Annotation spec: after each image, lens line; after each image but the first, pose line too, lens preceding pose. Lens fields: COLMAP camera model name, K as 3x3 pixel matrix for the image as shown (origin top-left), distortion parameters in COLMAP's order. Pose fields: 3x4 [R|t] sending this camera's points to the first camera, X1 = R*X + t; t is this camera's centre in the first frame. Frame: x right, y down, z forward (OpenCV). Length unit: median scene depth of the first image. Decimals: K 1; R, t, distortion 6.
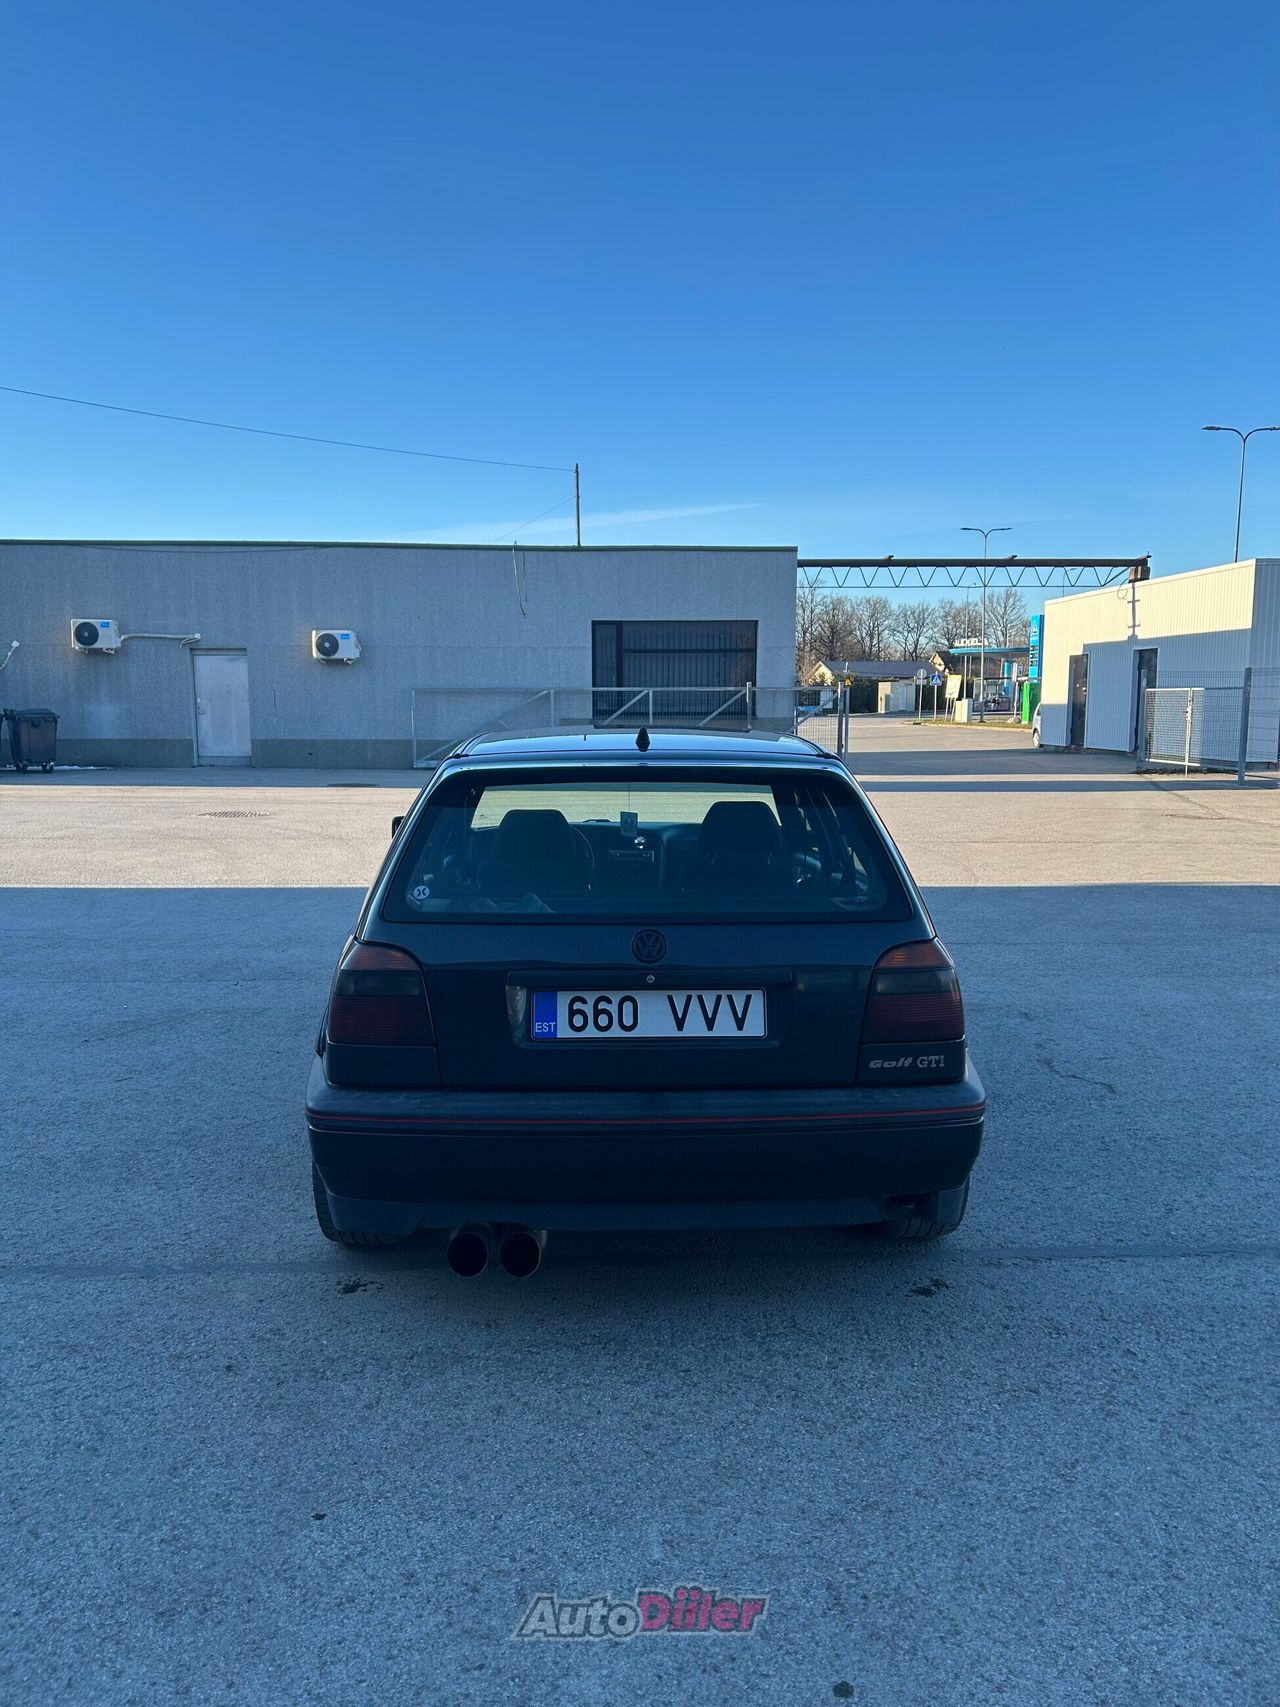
lens RADIAL K [[1286.4, 0, 656.0], [0, 1286.4, 851.5], [0, 0, 1]] dist [0.010198, -0.004738]
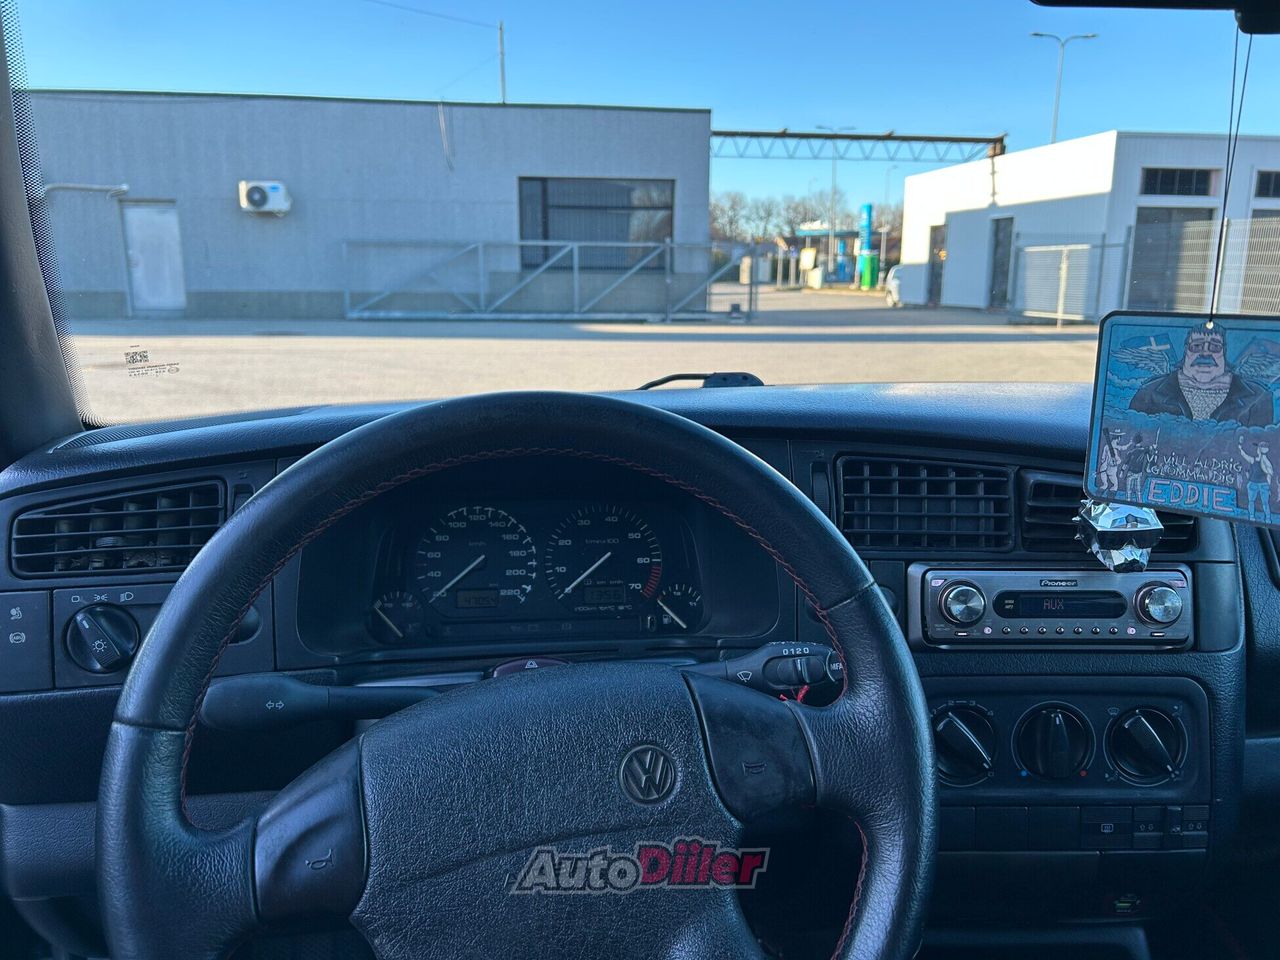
lens RADIAL K [[964.6, 0, 637.5], [0, 964.6, 486.5], [0, 0, 1]] dist [0.010198, -0.004738]
pose [[0.997122, -0.012288, 0.074811, -0.014889], [0.004878, 0.995132, 0.098435, -0.006157], [-0.075657, -0.097787, 0.992327, 0.191588]]
